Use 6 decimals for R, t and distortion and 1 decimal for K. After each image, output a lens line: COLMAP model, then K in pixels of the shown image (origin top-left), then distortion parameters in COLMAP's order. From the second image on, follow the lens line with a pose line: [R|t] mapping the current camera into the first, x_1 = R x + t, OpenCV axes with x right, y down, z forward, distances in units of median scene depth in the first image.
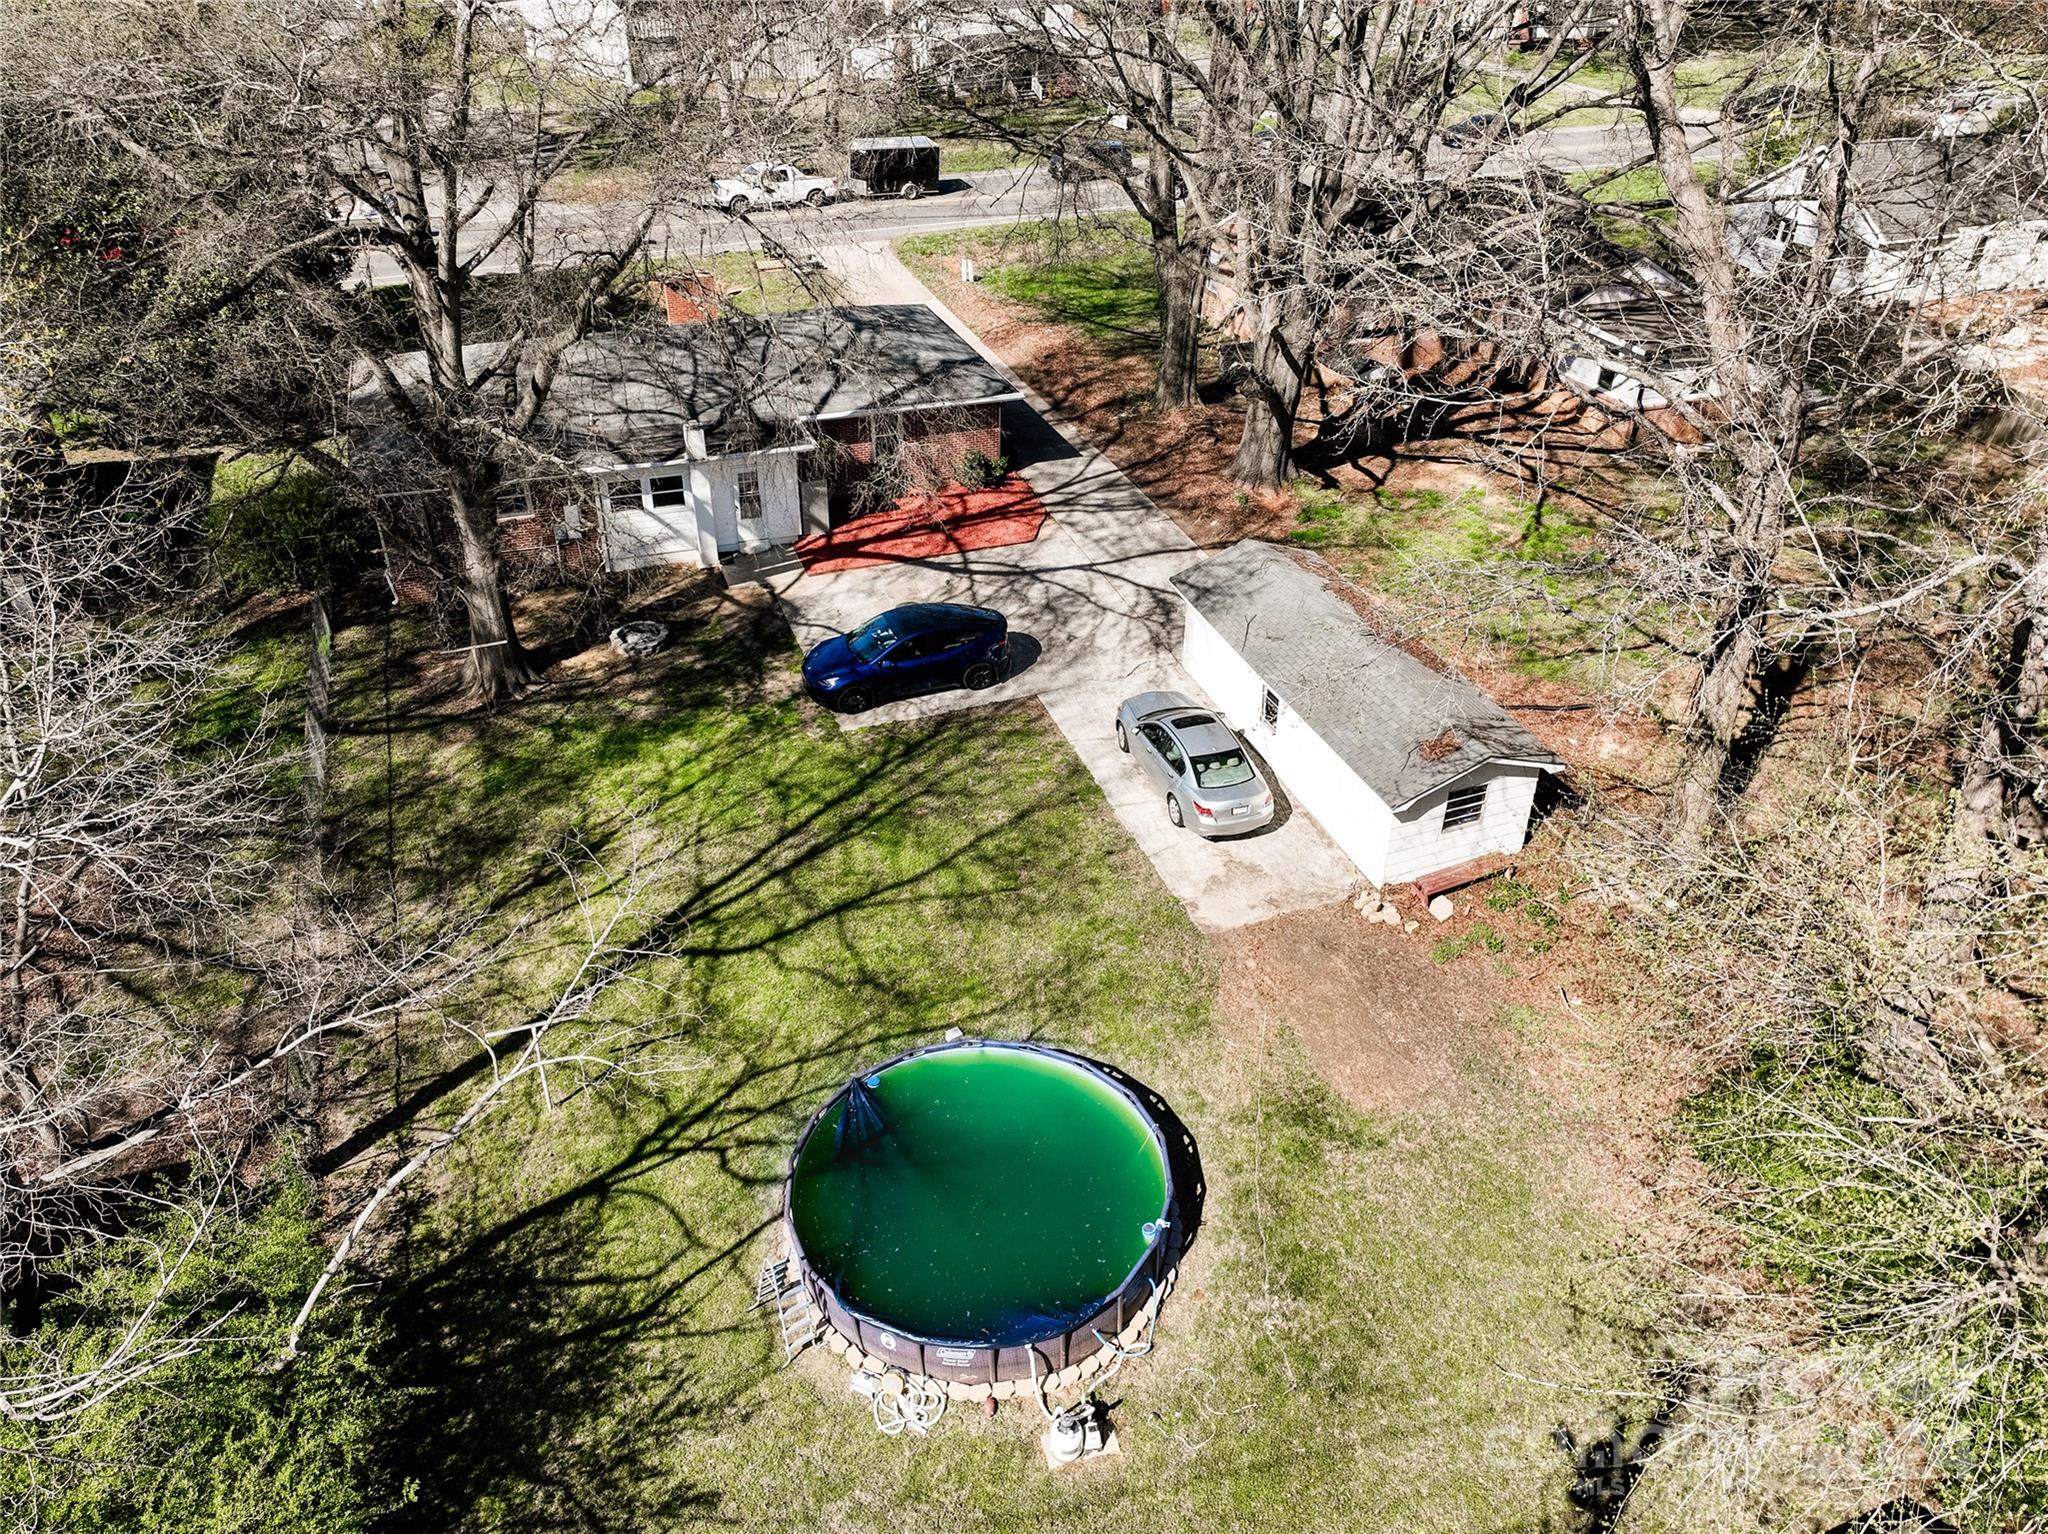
lens RADIAL K [[1481.2, 0, 1024.0], [0, 1481.2, 767.0], [0, 0, 1]] dist [0.008563, 0.001162]
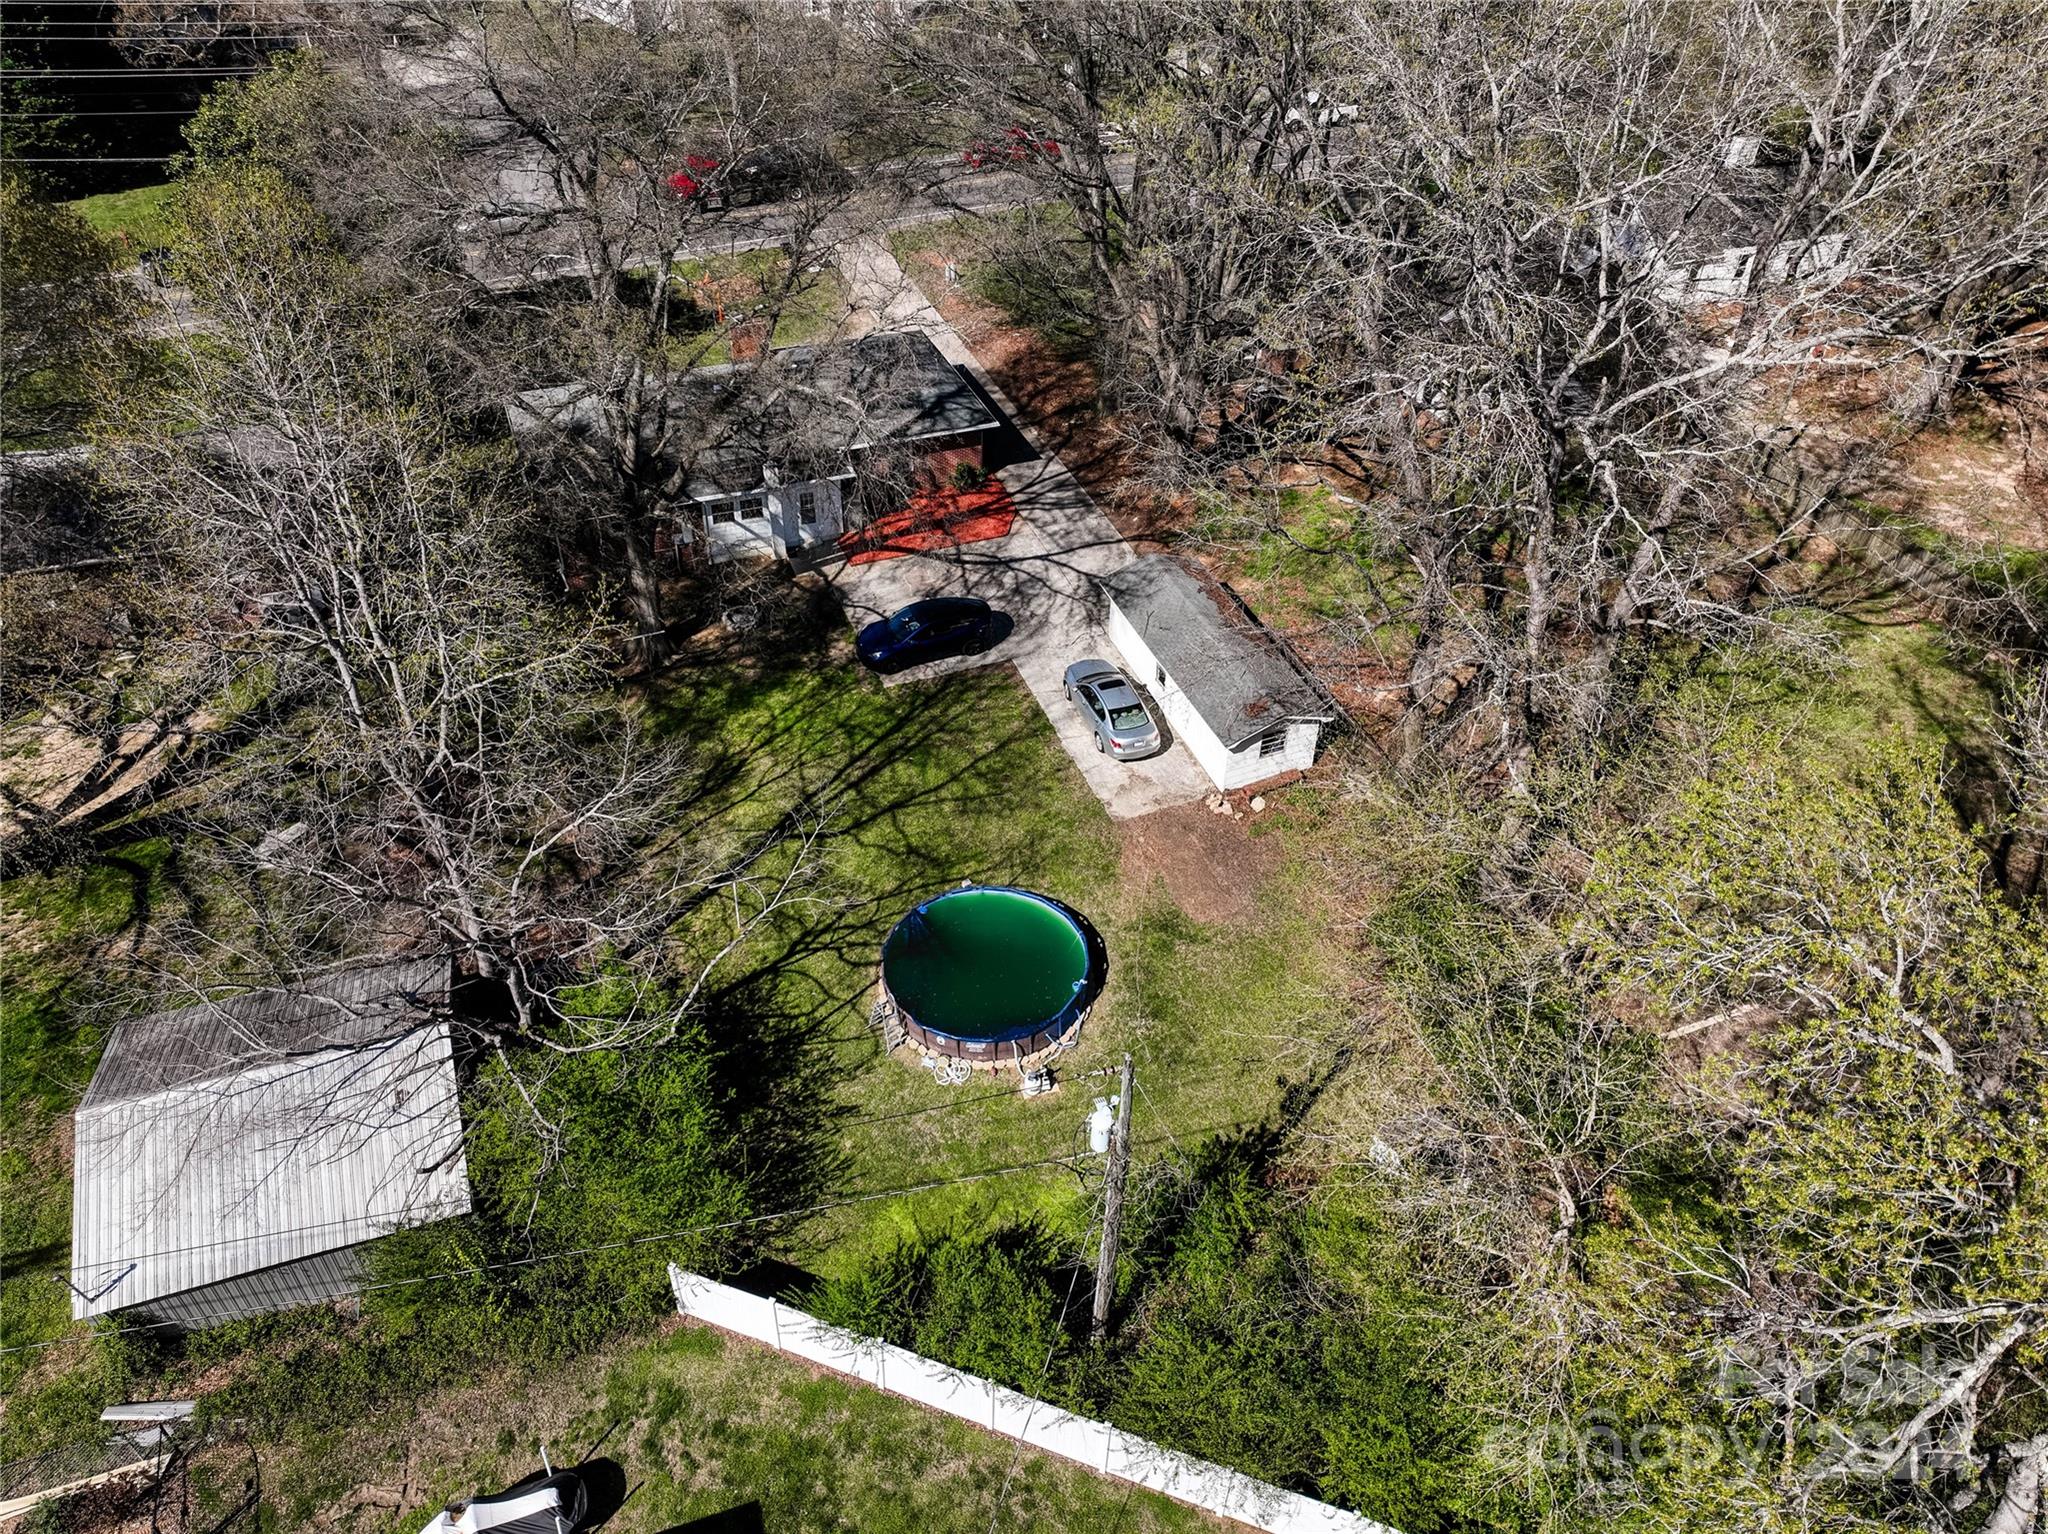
lens RADIAL K [[1428.5, 0, 1024.0], [0, 1428.5, 767.0], [0, 0, 1]] dist [0.004295, 0.000529]
pose [[0.999682, -0.008137, 0.023870, -0.014390], [0.005642, 0.994686, 0.102798, -0.094434], [-0.024580, -0.102631, 0.994416, -0.486086]]
